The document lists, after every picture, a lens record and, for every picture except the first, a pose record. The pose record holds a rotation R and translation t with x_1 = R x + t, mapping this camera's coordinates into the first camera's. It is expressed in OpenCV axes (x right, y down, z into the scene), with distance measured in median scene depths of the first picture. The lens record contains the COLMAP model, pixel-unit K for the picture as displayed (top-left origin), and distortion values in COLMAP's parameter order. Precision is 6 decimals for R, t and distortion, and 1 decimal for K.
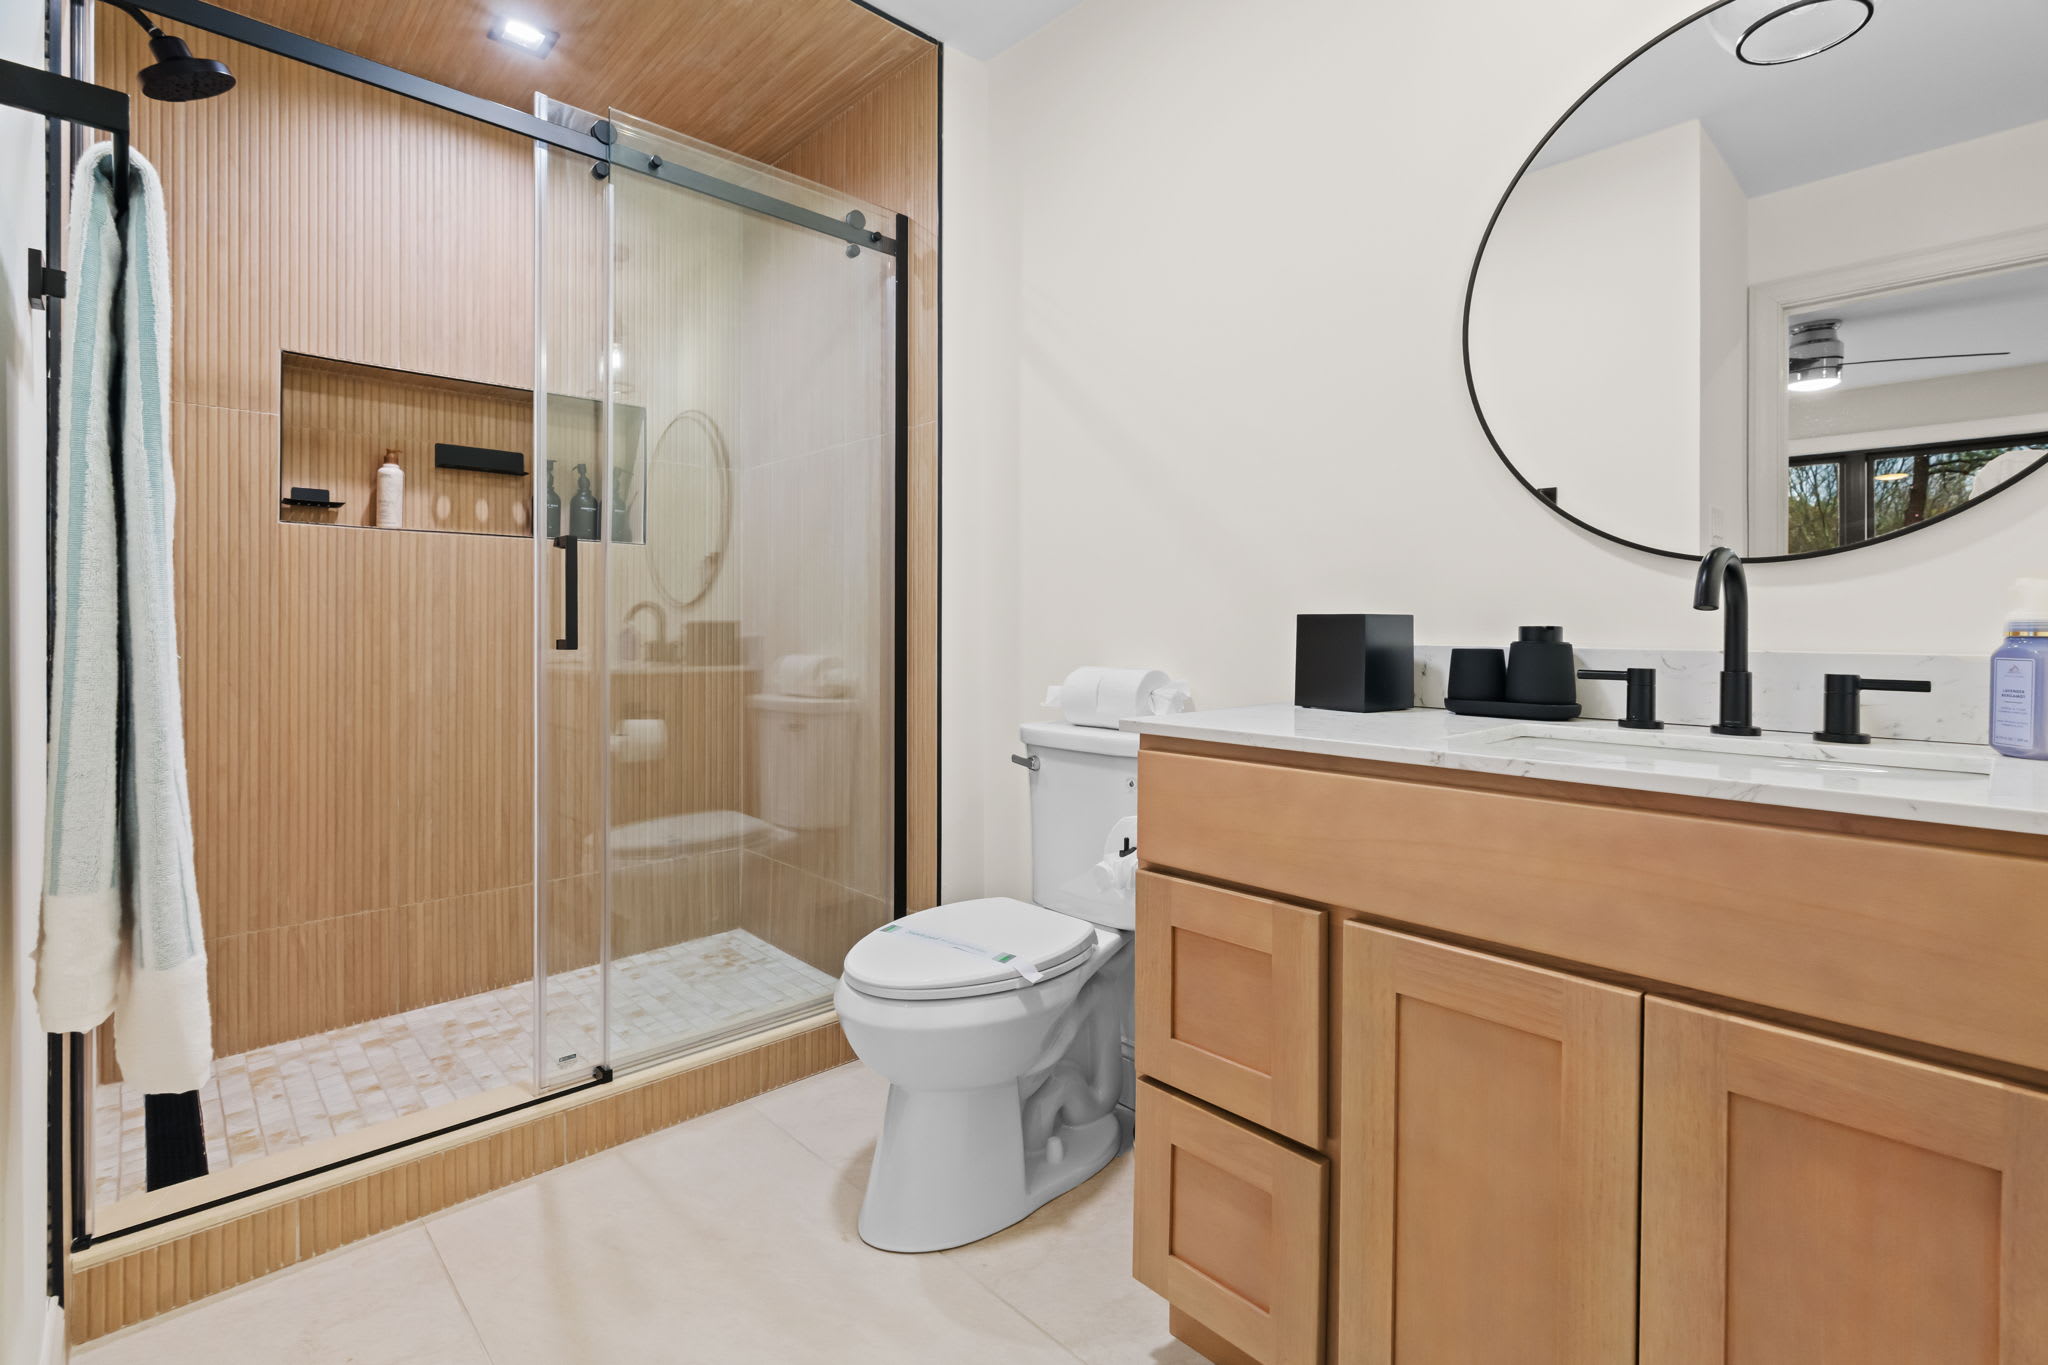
lens RADIAL K [[934.3, 0, 1032.3], [0, 934.3, 623.3], [0, 0, 1]] dist [-0.004741, 0.001394]
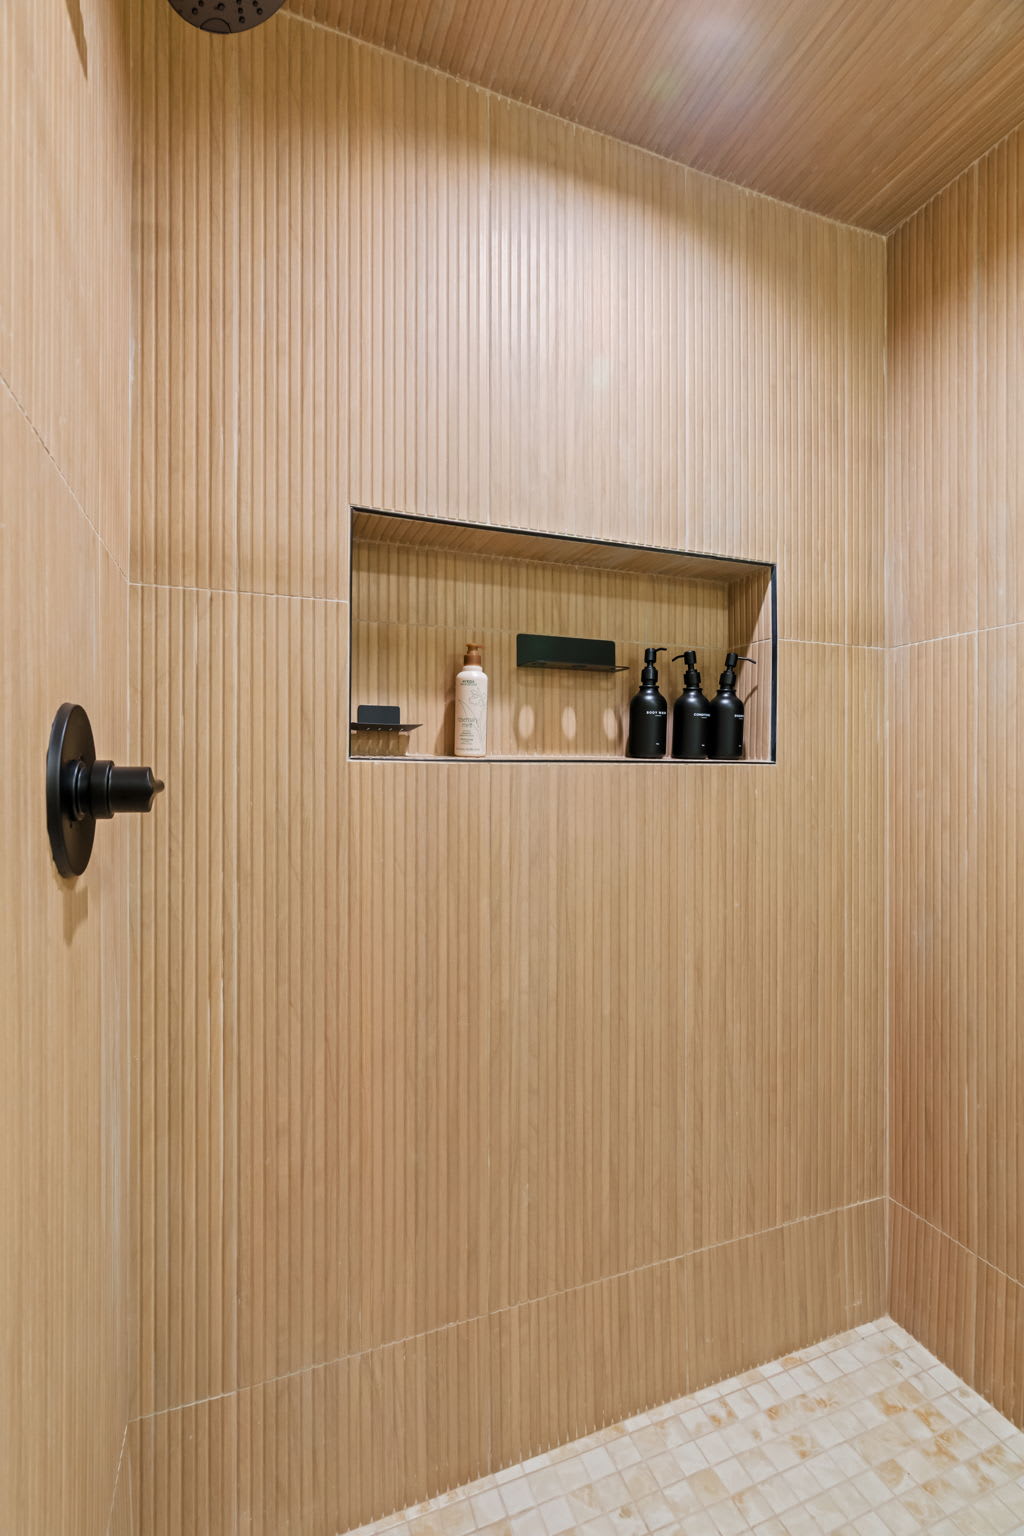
lens RADIAL K [[694.5, 0, 520.5], [0, 694.5, 764.8], [0, 0, 1]] dist [-0.005341, 0.000882]
pose [[0.926092, -0.002220, -0.377292, -0.463483], [0.001507, 0.999996, -0.002185, -0.096057], [0.377295, 0.001455, 0.926092, 0.535026]]
